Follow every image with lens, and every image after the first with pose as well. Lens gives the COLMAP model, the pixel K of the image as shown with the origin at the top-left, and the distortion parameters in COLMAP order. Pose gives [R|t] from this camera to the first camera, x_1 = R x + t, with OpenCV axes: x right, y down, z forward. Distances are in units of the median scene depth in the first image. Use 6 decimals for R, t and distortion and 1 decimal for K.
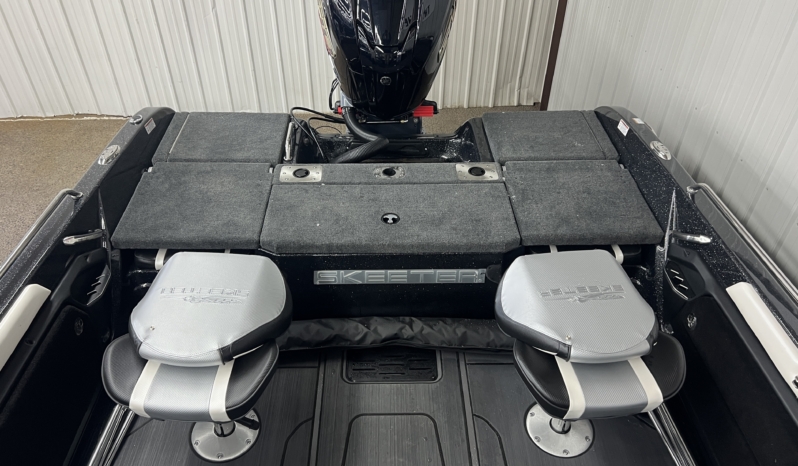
lens RADIAL K [[624.6, 0, 396.5], [0, 624.6, 257.6], [0, 0, 1]] dist [0.011936, -0.008929]
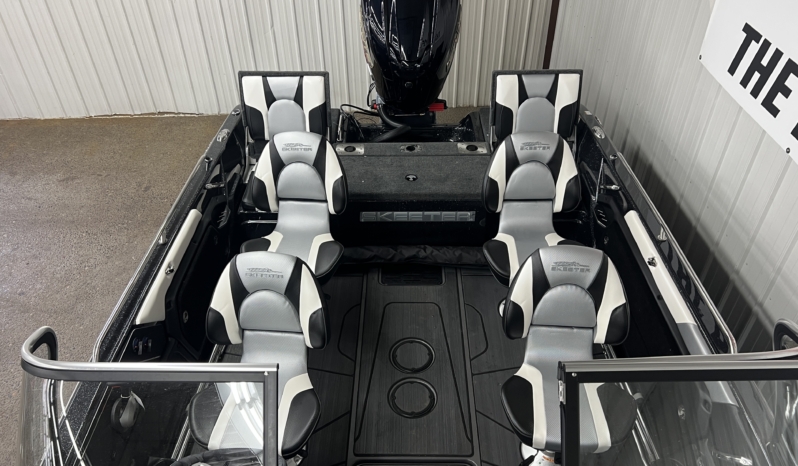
lens RADIAL K [[607.5, 0, 400.6], [0, 607.5, 257.8], [0, 0, 1]] dist [0.026209, -0.003674]
pose [[0.999522, 0.005357, -0.030440, 0.009709], [-0.005293, 0.999984, 0.002173, 0.124584], [0.030451, -0.002011, 0.999534, -0.445903]]
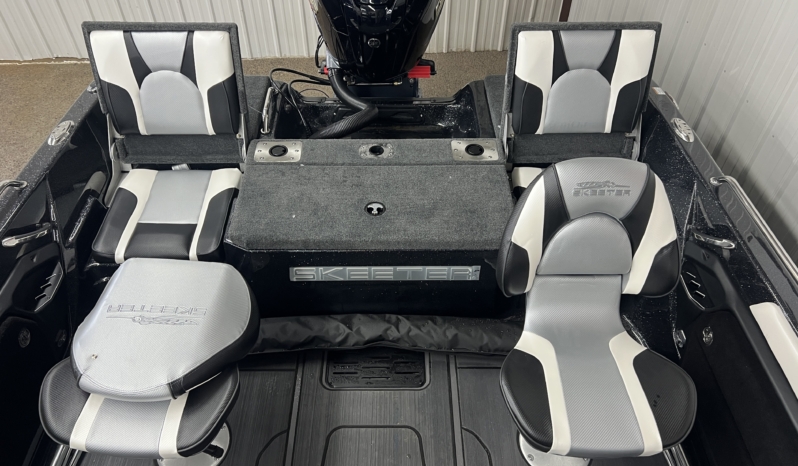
lens RADIAL K [[624.6, 0, 396.5], [0, 624.6, 257.6], [0, 0, 1]] dist [0.011936, -0.008929]
pose [[0.999863, 0.009068, -0.013865, 0.033838], [-0.007495, 0.993951, 0.109566, -0.090208], [0.014774, -0.109447, 0.993883, 0.101902]]
